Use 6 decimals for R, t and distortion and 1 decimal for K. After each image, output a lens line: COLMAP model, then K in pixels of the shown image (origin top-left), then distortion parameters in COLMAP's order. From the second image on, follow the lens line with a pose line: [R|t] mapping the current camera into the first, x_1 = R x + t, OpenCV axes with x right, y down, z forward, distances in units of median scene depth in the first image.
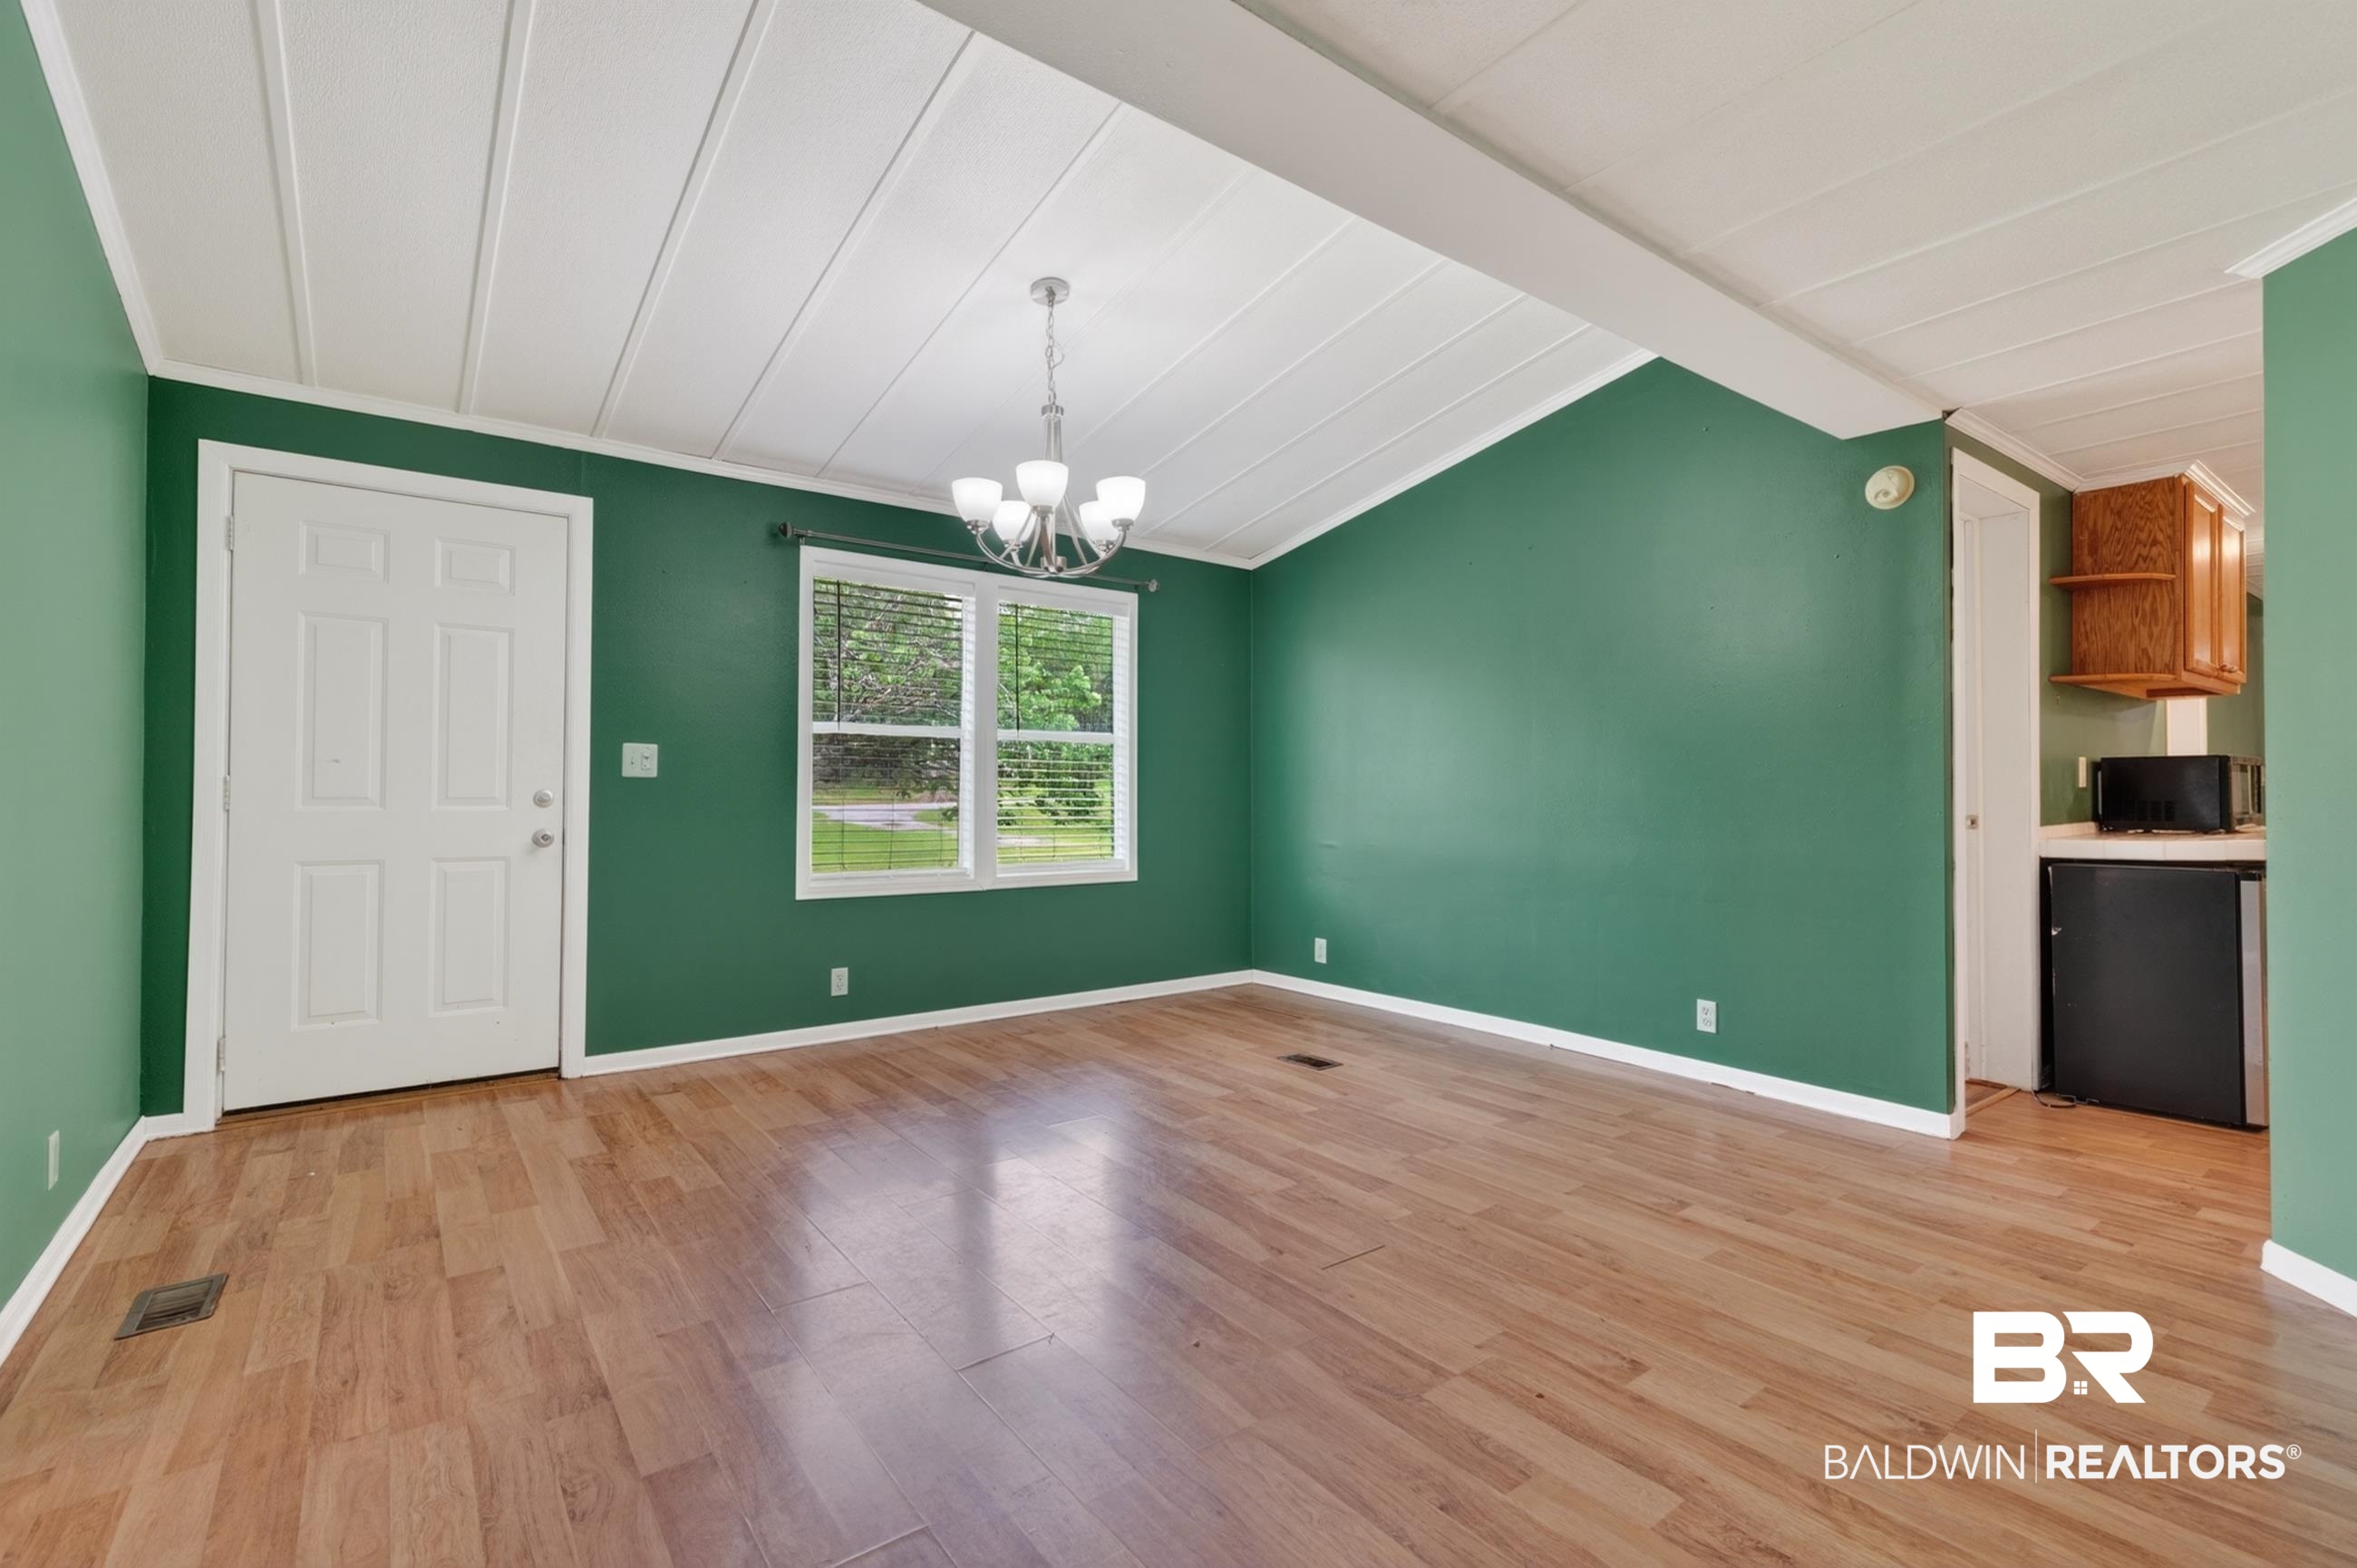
lens RADIAL K [[1058.3, 0, 1191.9], [0, 1058.3, 780.7], [0, 0, 1]] dist [0.000264, -0.000272]
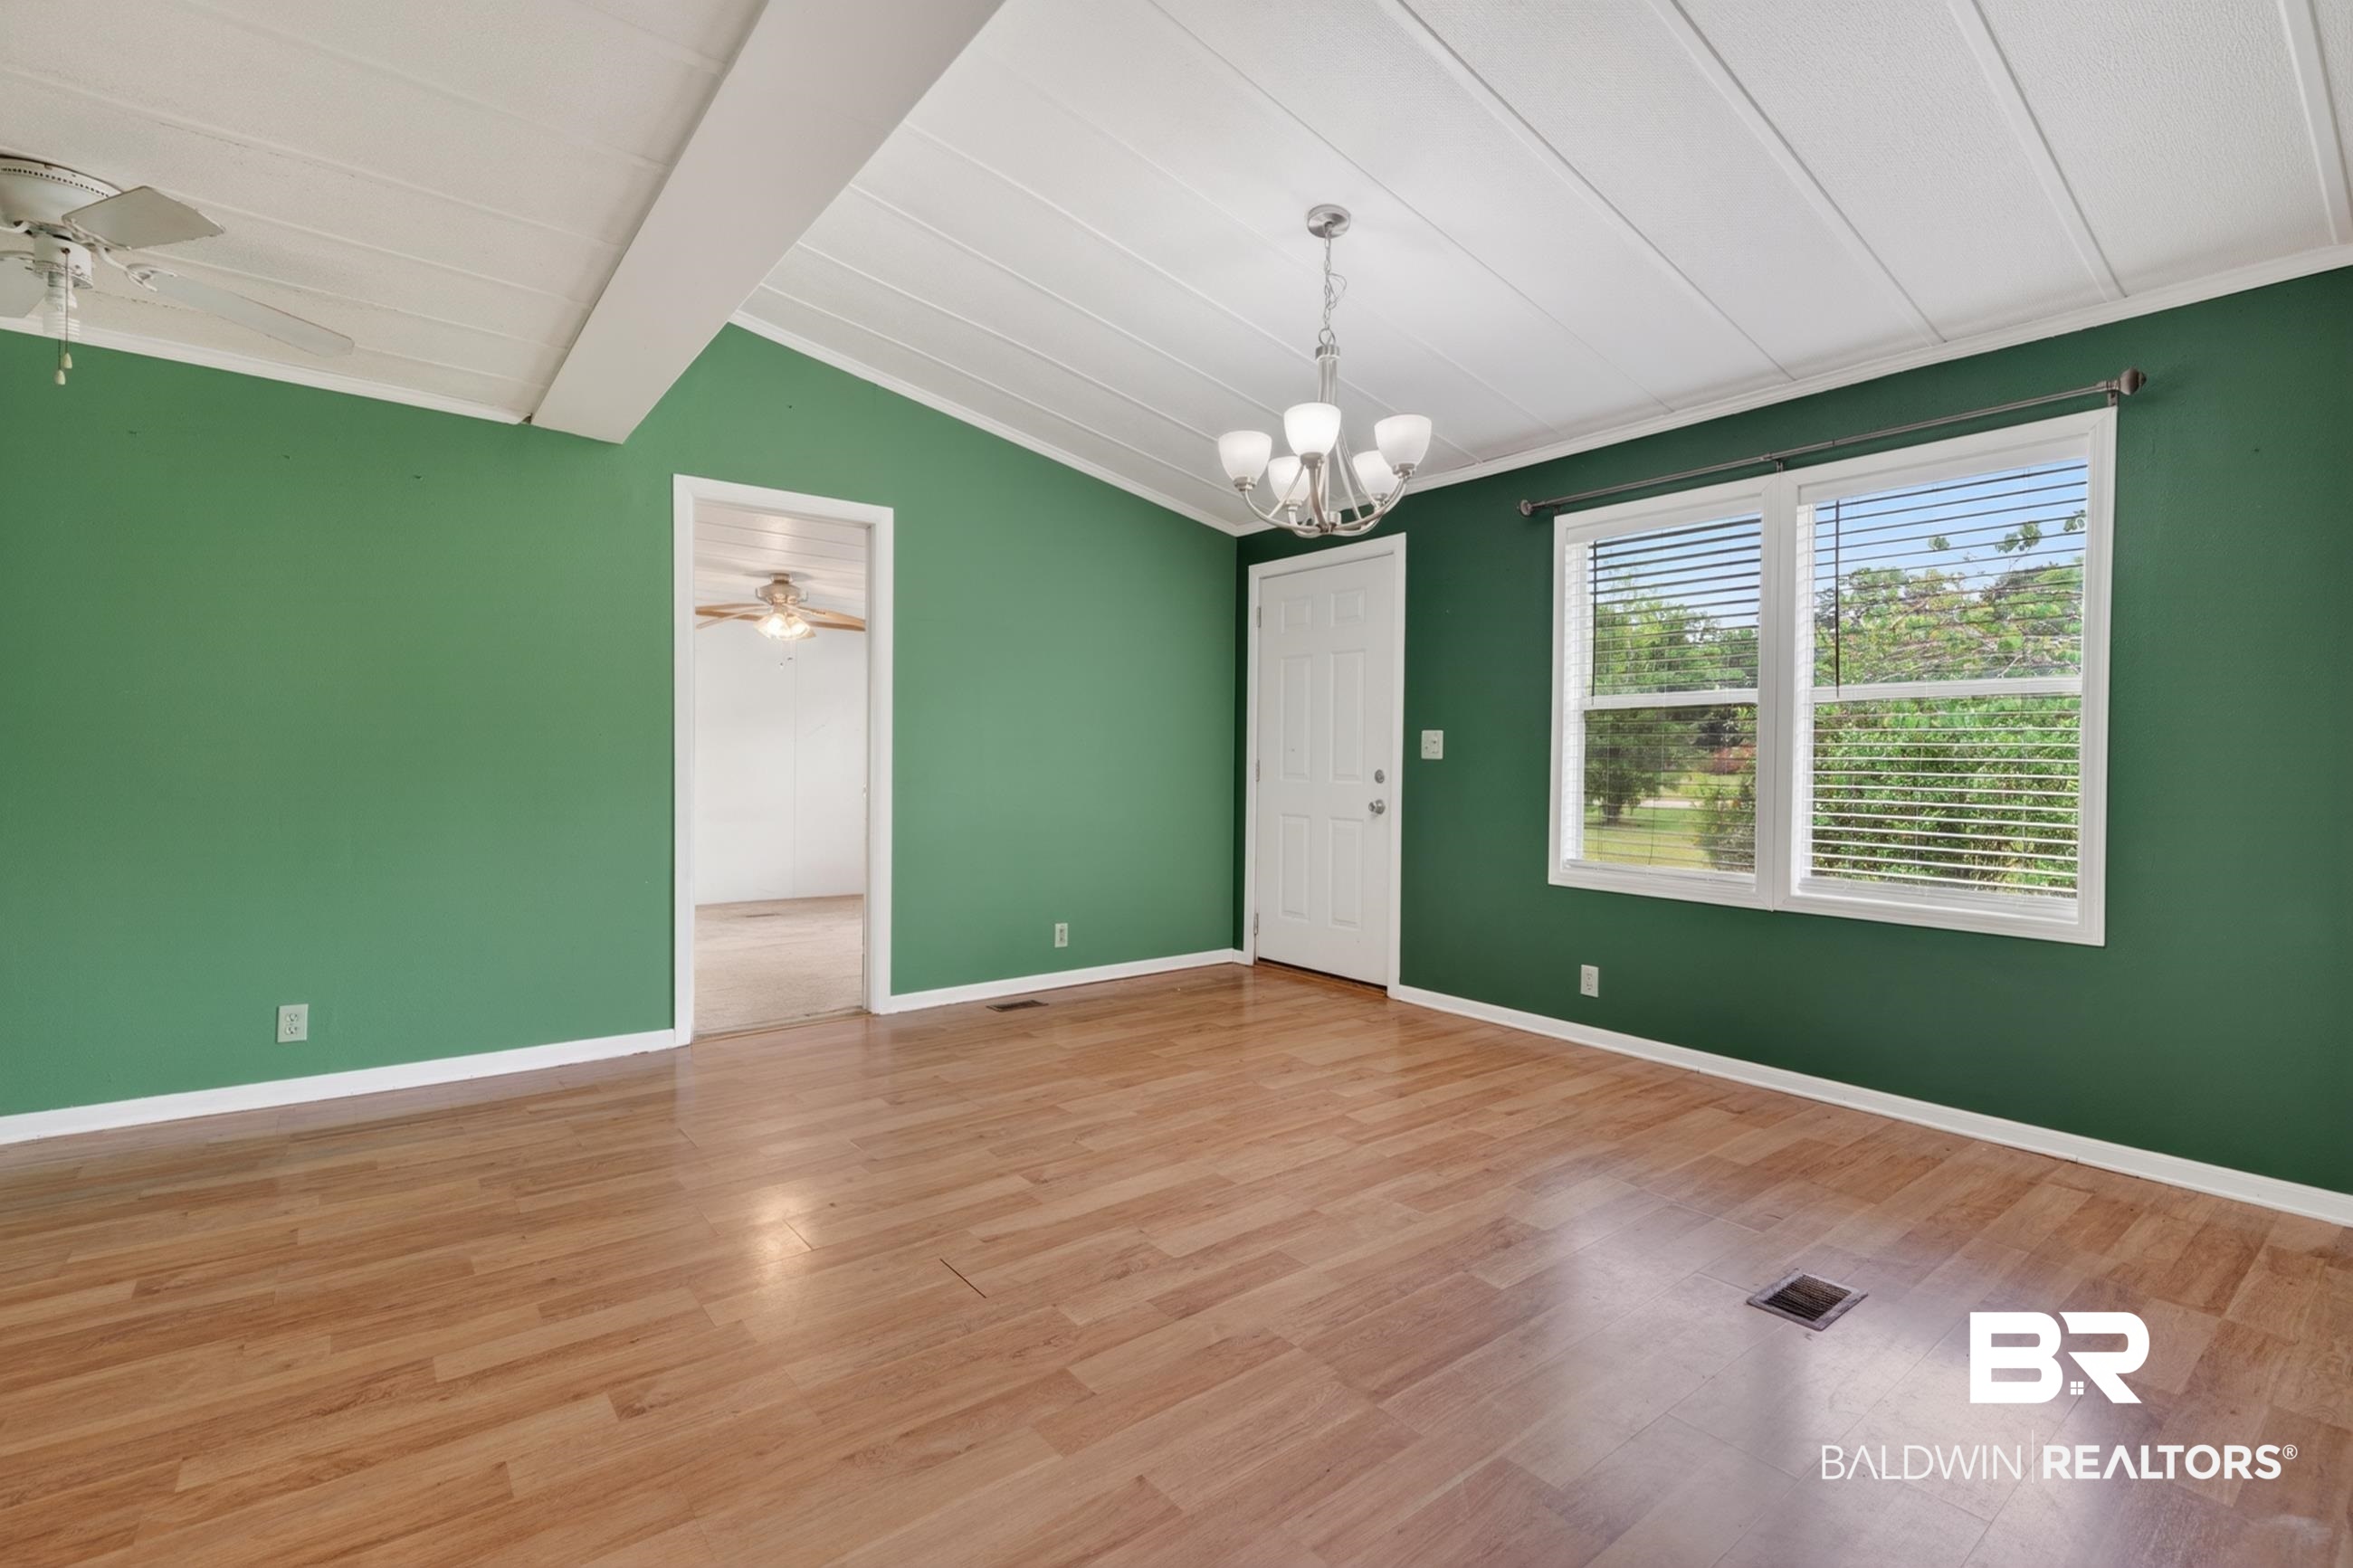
lens RADIAL K [[1056.5, 0, 1189.9], [0, 1056.5, 780.7], [0, 0, 1]] dist [0.000264, -0.000272]
pose [[0.024531, 0.012341, -0.999623, 0.913127], [-0.002468, 0.999922, 0.012284, 0.009507], [0.999696, 0.002166, 0.024560, 1.007531]]
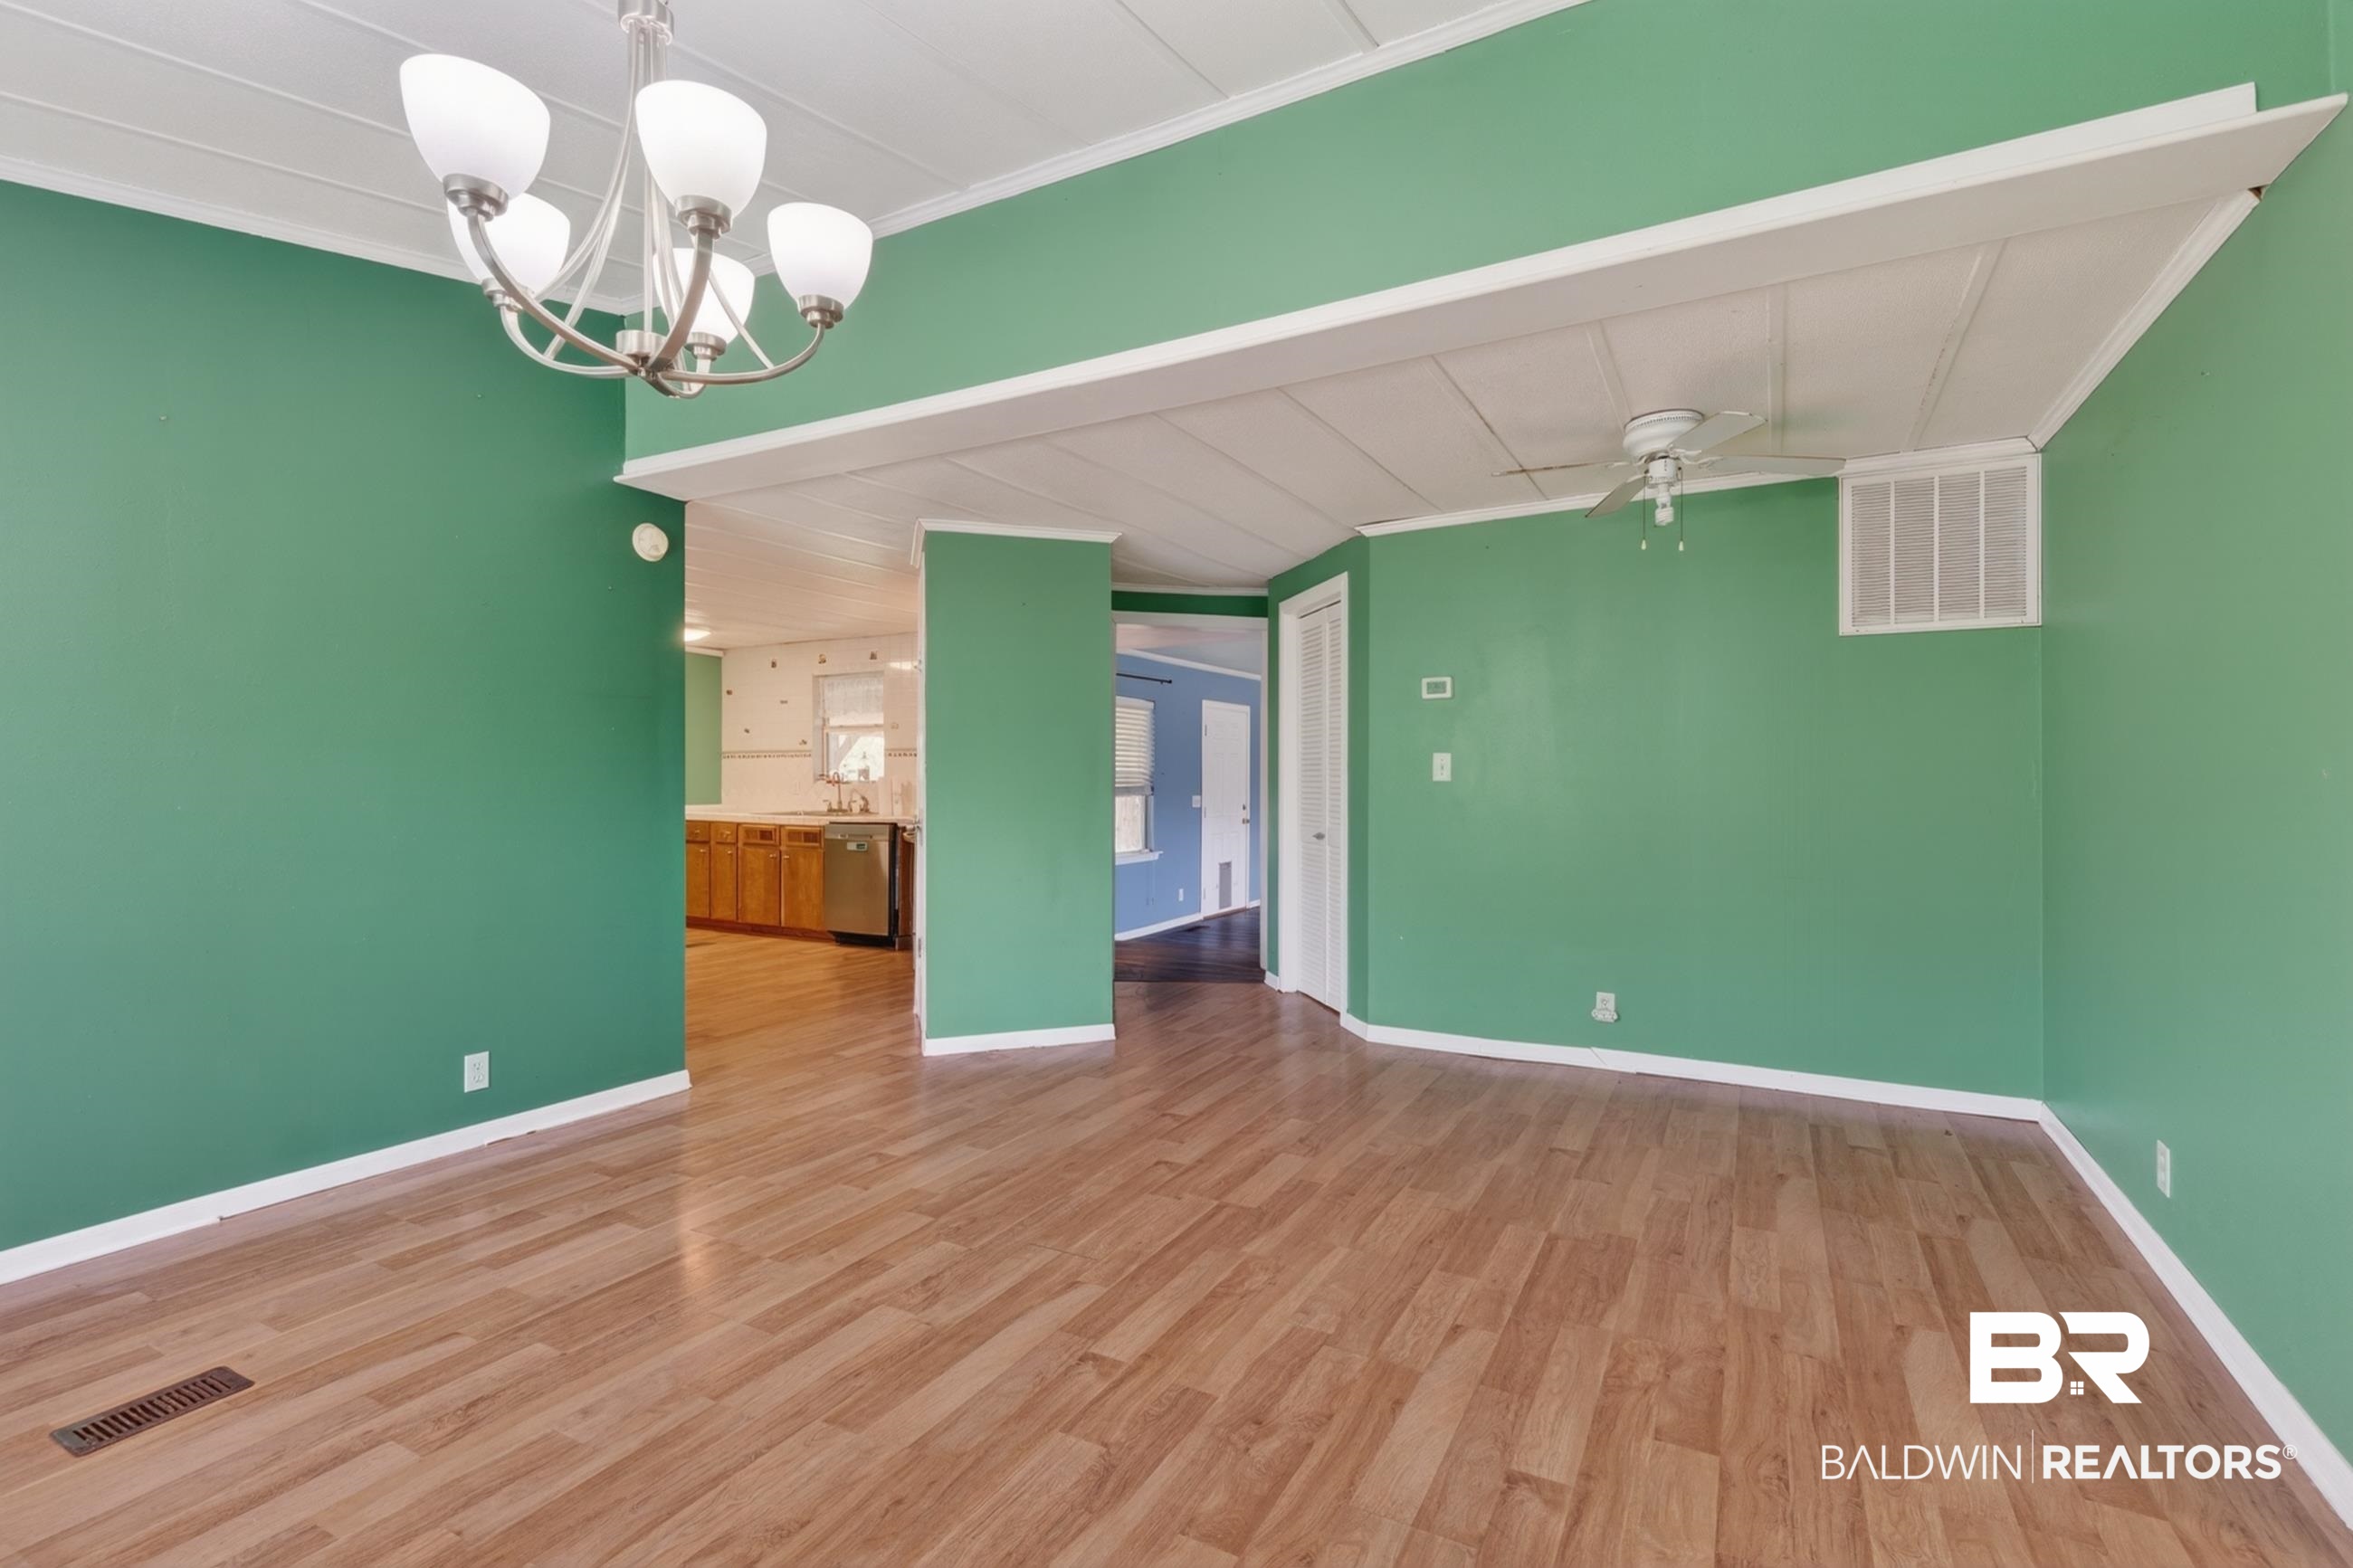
lens RADIAL K [[1056.5, 0, 1189.9], [0, 1056.5, 780.7], [0, 0, 1]] dist [0.000264, -0.000272]
pose [[-0.414015, -0.000663, 0.910270, -0.753185], [-0.002406, 0.999997, -0.000366, -0.024251], [-0.910267, -0.002342, -0.414015, 1.141722]]
